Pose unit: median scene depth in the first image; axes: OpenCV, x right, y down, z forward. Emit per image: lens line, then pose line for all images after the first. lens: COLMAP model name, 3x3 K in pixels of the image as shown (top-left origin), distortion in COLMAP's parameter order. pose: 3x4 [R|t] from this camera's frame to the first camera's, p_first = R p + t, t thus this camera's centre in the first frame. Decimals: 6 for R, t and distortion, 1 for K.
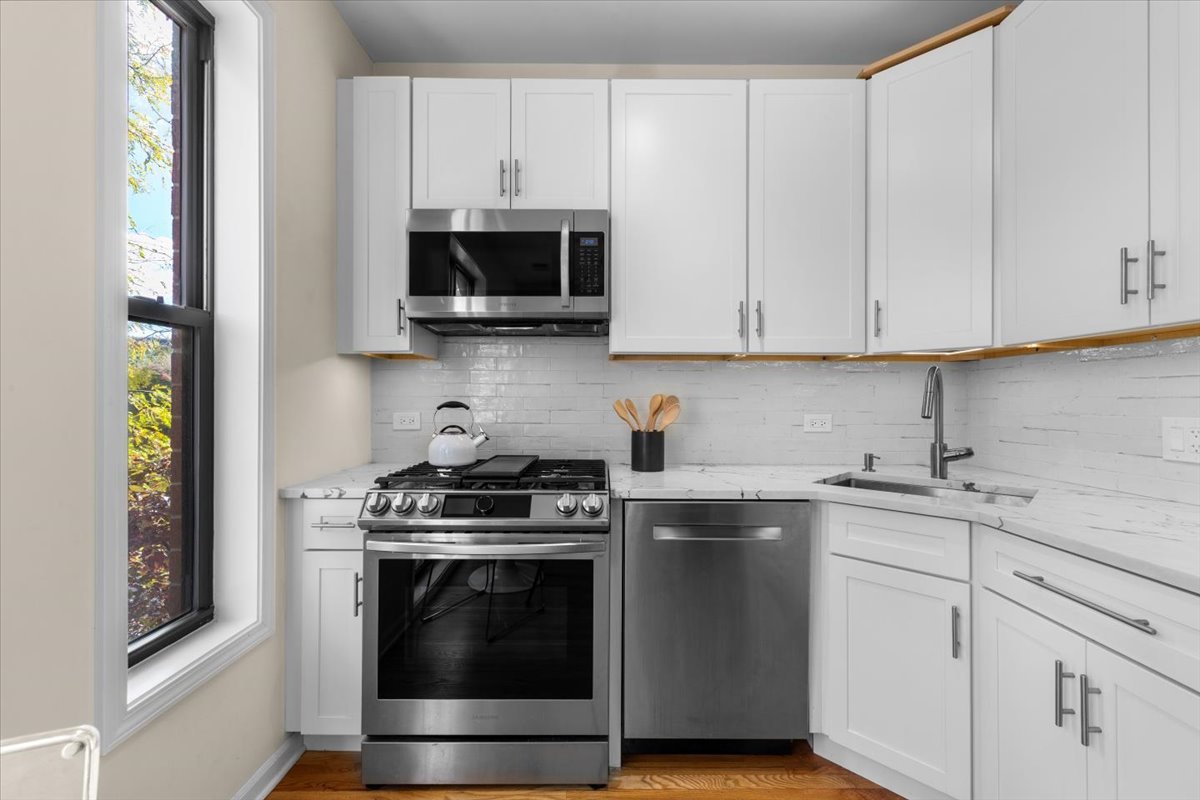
lens RADIAL K [[510.9, 0, 600.0], [0, 510.9, 400.0], [0, 0, 1]] dist [0.000808, 0.000237]
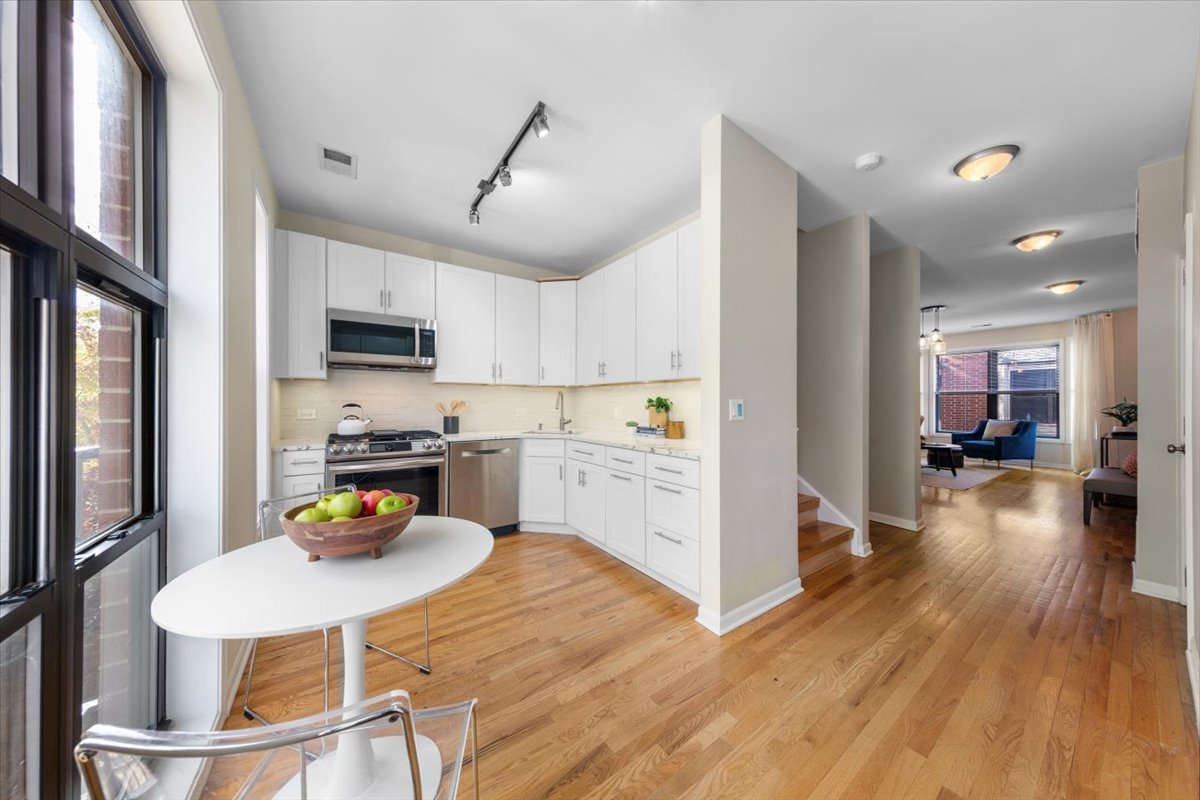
lens RADIAL K [[379.1, 0, 600.0], [0, 379.1, 400.0], [0, 0, 1]] dist [-0.000287, -0.000009]
pose [[0.820913, 0.004714, 0.571033, -0.362004], [-0.000266, 0.999969, -0.007873, 0.000827], [-0.571053, 0.006311, 0.820889, -0.841524]]
